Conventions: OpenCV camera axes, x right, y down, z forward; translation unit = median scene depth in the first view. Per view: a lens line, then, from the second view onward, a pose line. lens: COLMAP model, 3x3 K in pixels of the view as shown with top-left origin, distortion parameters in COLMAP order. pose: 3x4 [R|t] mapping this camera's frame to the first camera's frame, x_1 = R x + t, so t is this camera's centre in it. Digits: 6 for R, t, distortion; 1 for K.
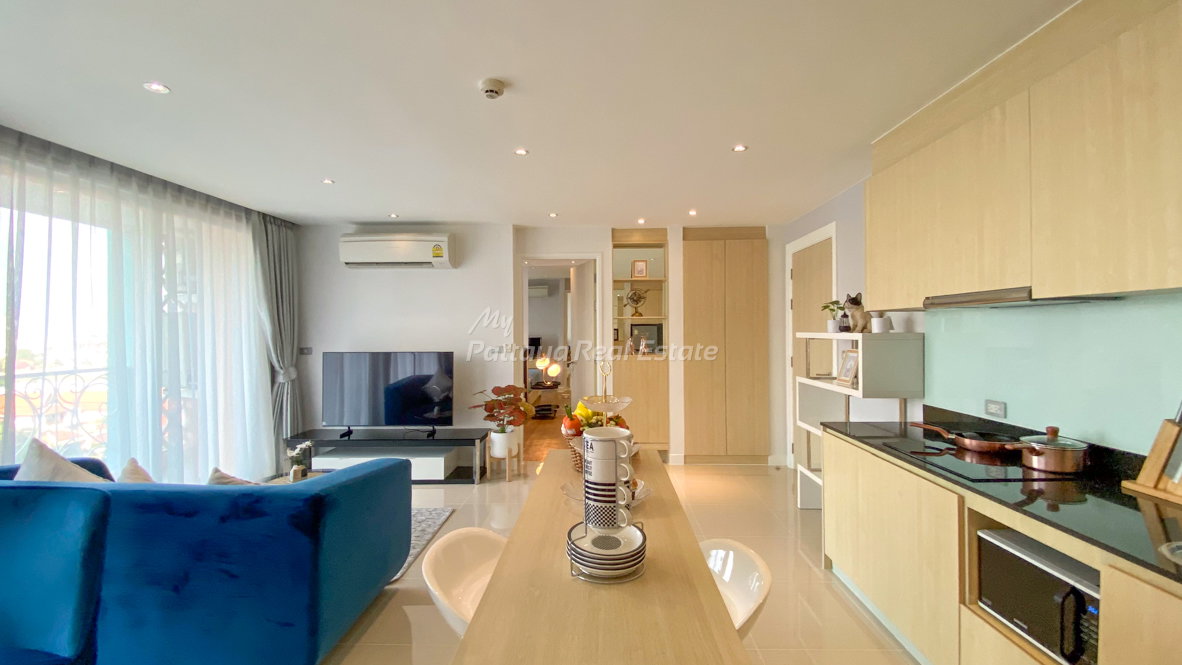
lens RADIAL K [[529.4, 0, 585.1], [0, 529.4, 330.4], [0, 0, 1]] dist [-0.000922, -0.000218]
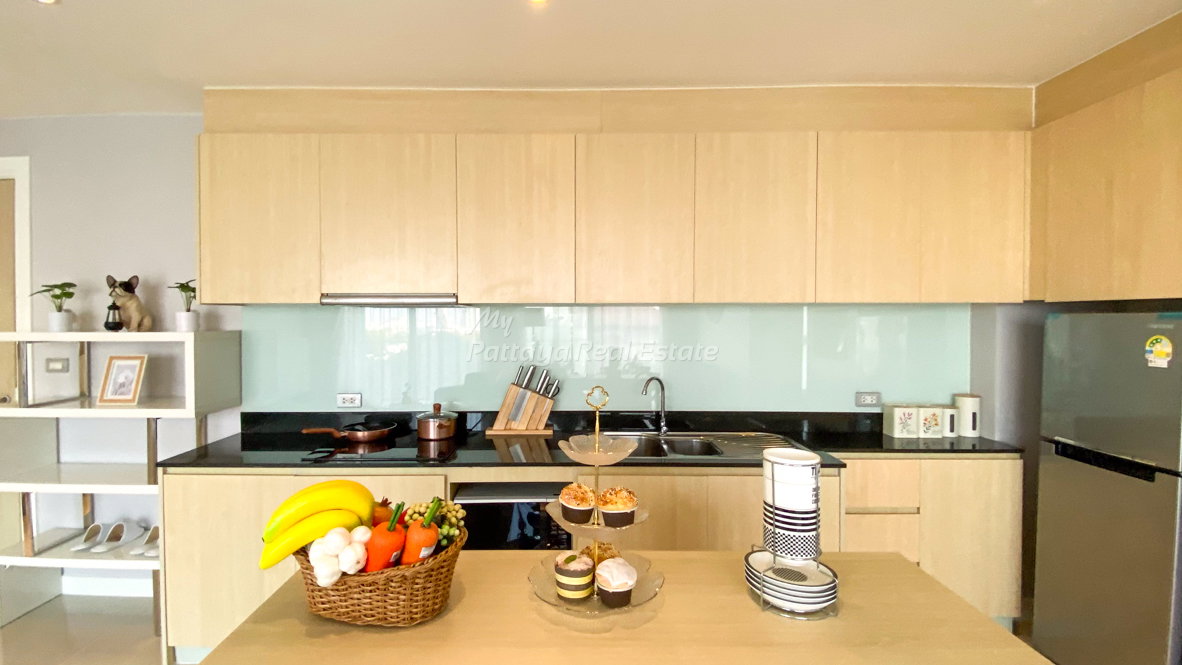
lens RADIAL K [[529.4, 0, 585.1], [0, 529.4, 330.4], [0, 0, 1]] dist [-0.000922, -0.000218]
pose [[-0.061712, -0.008704, 0.998056, -0.232394], [-0.001502, 0.999962, 0.008628, -0.003639], [-0.998093, -0.000967, -0.061723, 0.408680]]
